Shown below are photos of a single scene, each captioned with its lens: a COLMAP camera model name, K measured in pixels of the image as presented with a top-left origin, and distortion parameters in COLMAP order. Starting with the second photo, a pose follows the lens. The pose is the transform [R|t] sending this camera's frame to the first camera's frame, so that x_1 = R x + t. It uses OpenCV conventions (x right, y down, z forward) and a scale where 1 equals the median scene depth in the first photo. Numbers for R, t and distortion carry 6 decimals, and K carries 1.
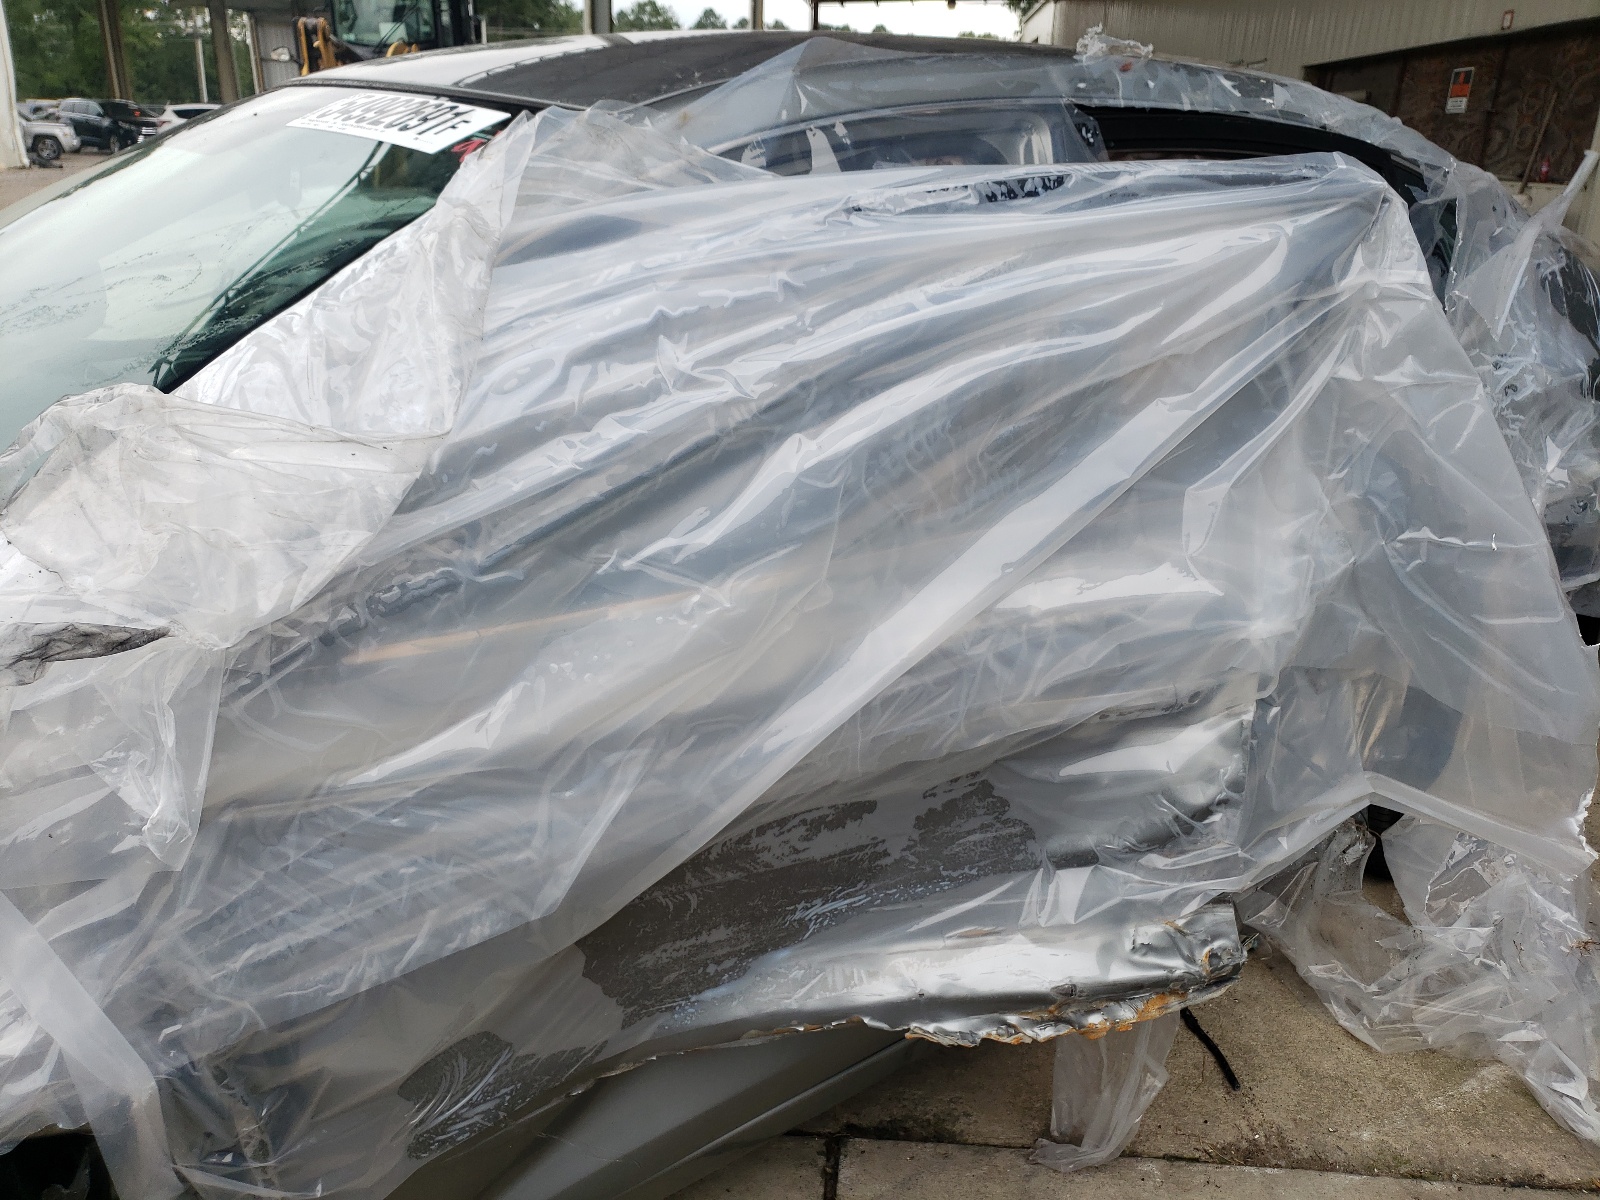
lens RADIAL K [[1215.2, 0, 800.0], [0, 1215.2, 600.0], [0, 0, 1]] dist [0.006888, 0.002385]
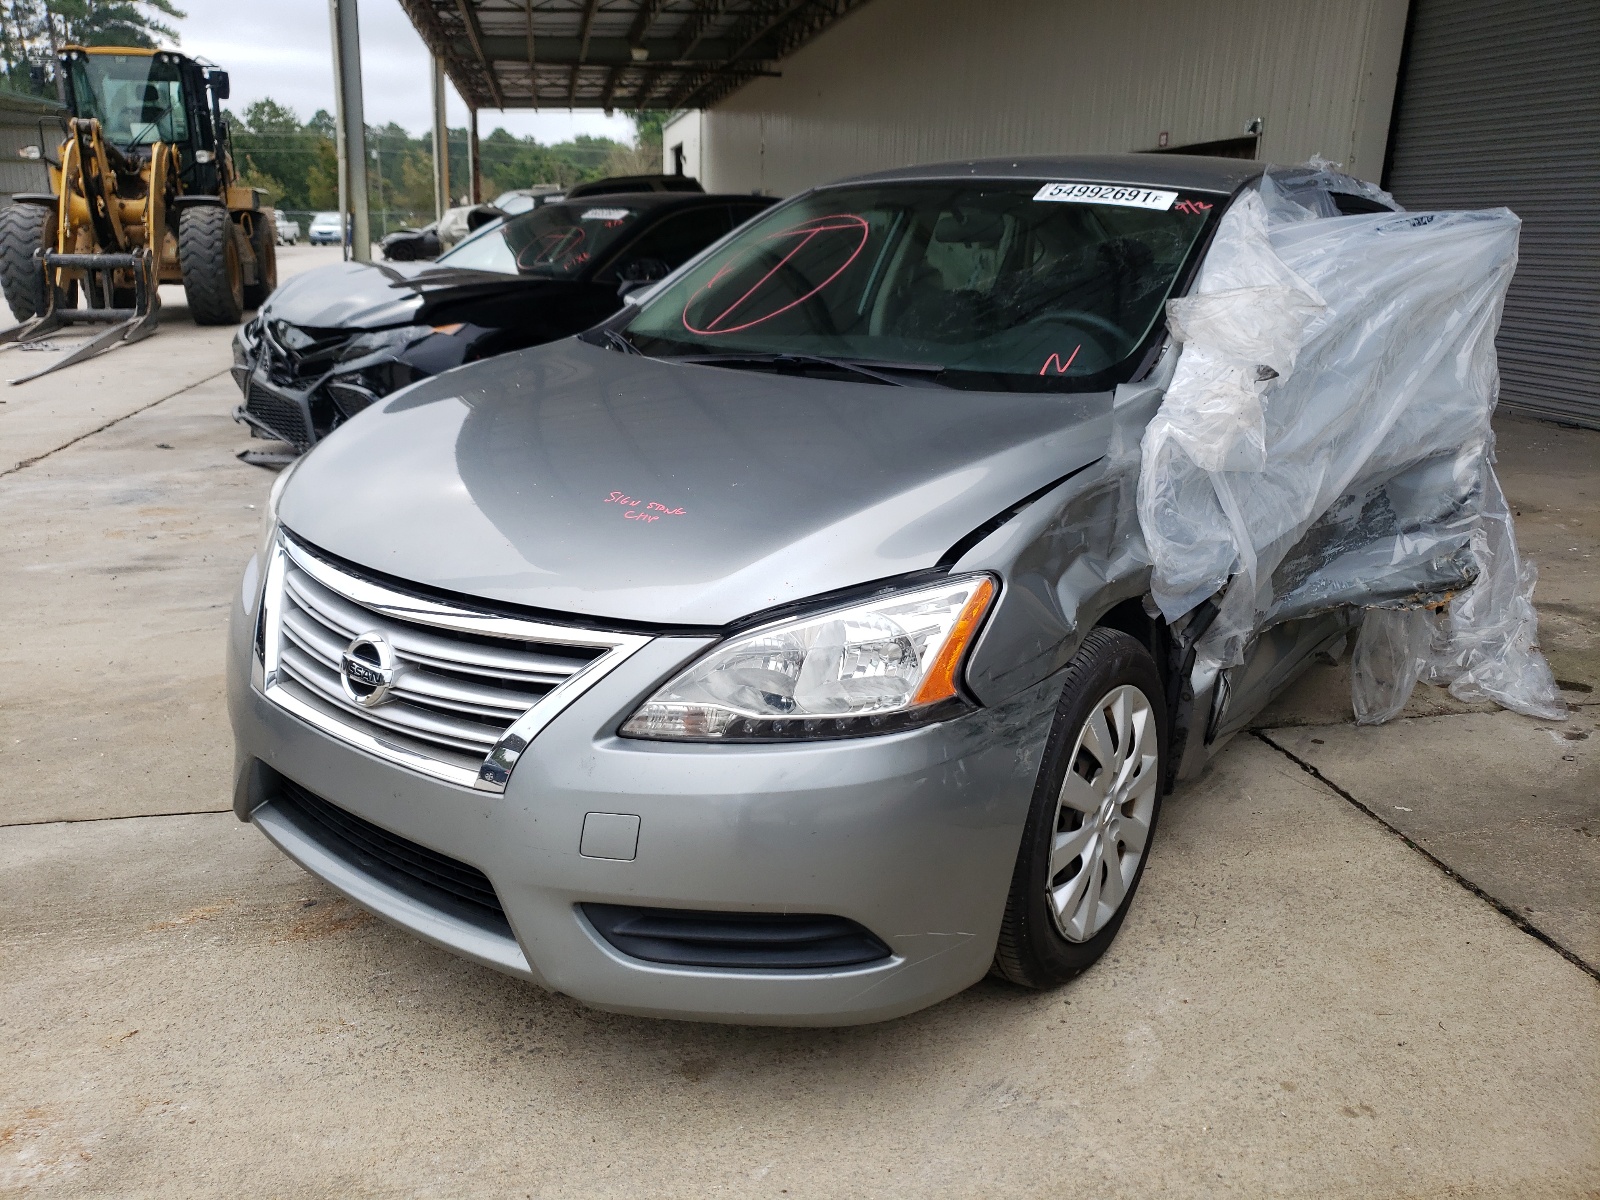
lens RADIAL K [[1217.3, 0, 765.1], [0, 1217.3, 578.7], [0, 0, 1]] dist [0.000663, 0.010682]
pose [[0.964054, -0.078161, 0.253952, -1.484158], [0.100253, 0.992114, -0.075229, 0.360319], [-0.246069, 0.097984, 0.964287, -0.819607]]
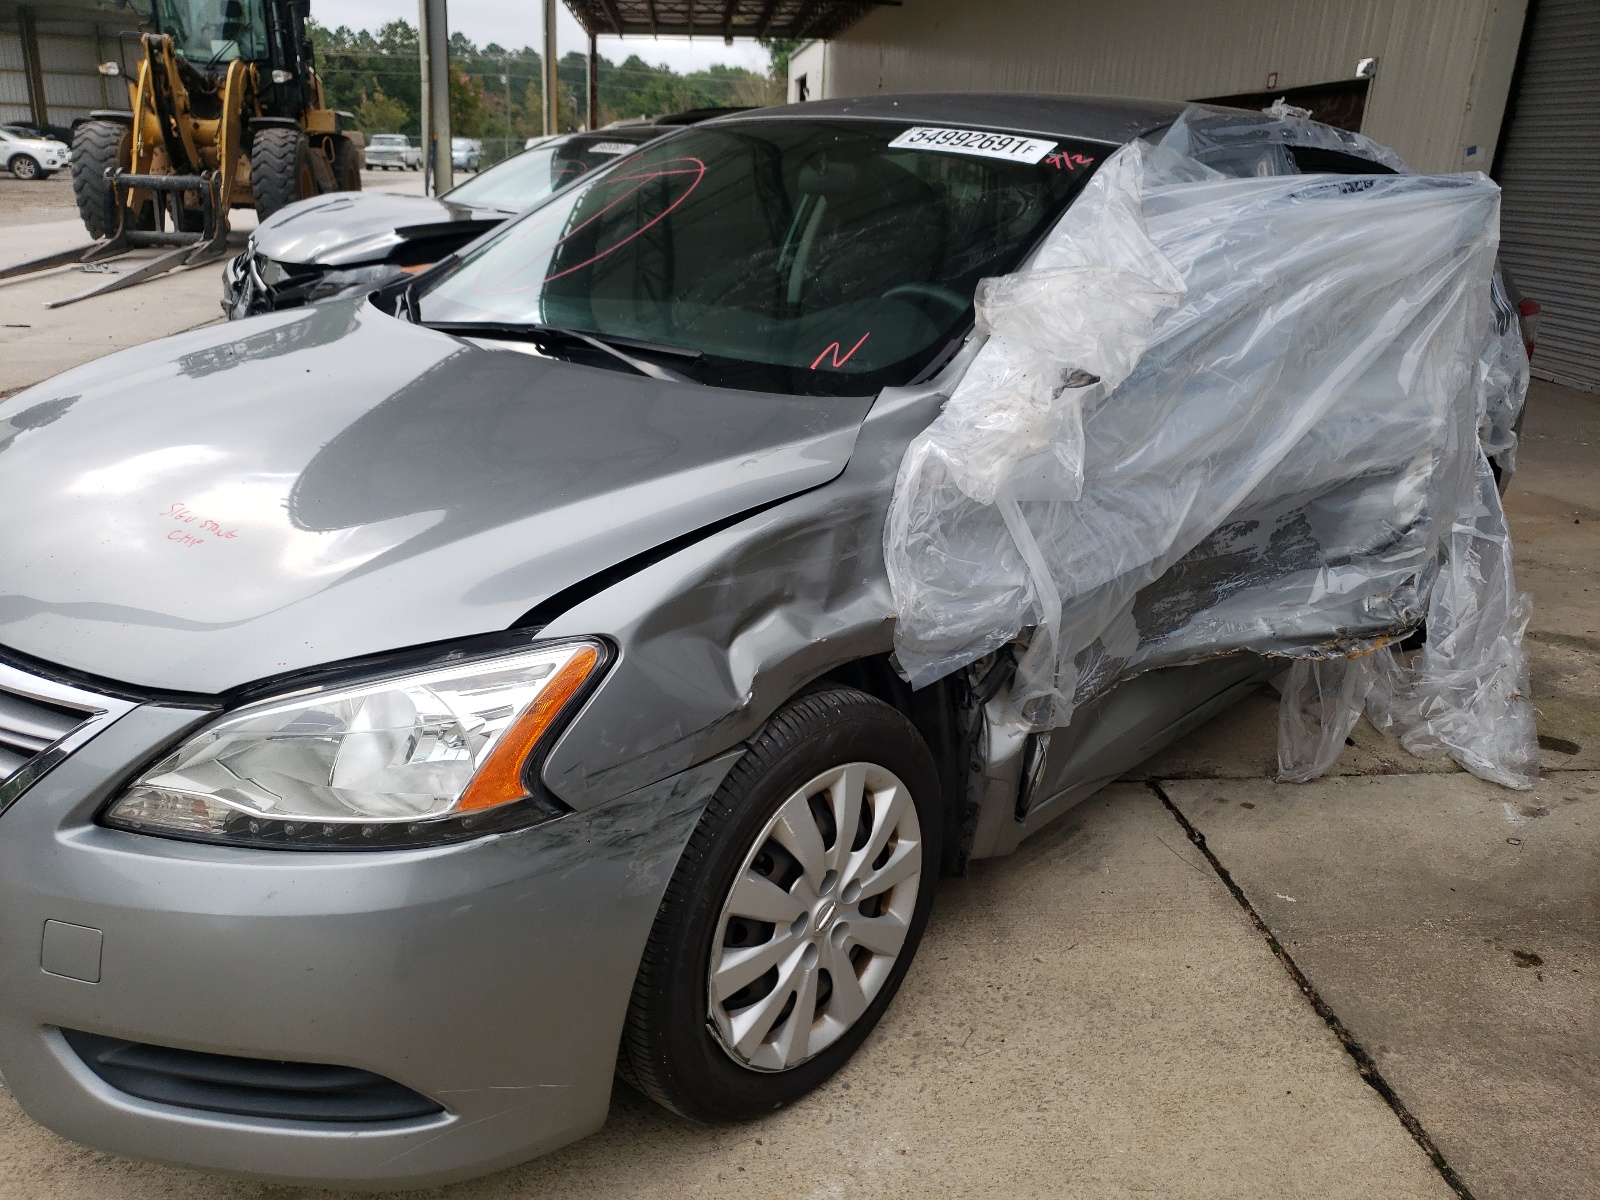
lens RADIAL K [[1215.2, 0, 800.0], [0, 1215.2, 600.0], [0, 0, 1]] dist [0.006888, 0.002385]
pose [[0.981807, -0.044623, 0.184566, -0.921799], [0.048621, 0.998669, -0.017190, 0.271541], [-0.183553, 0.025851, 0.982670, -0.641627]]
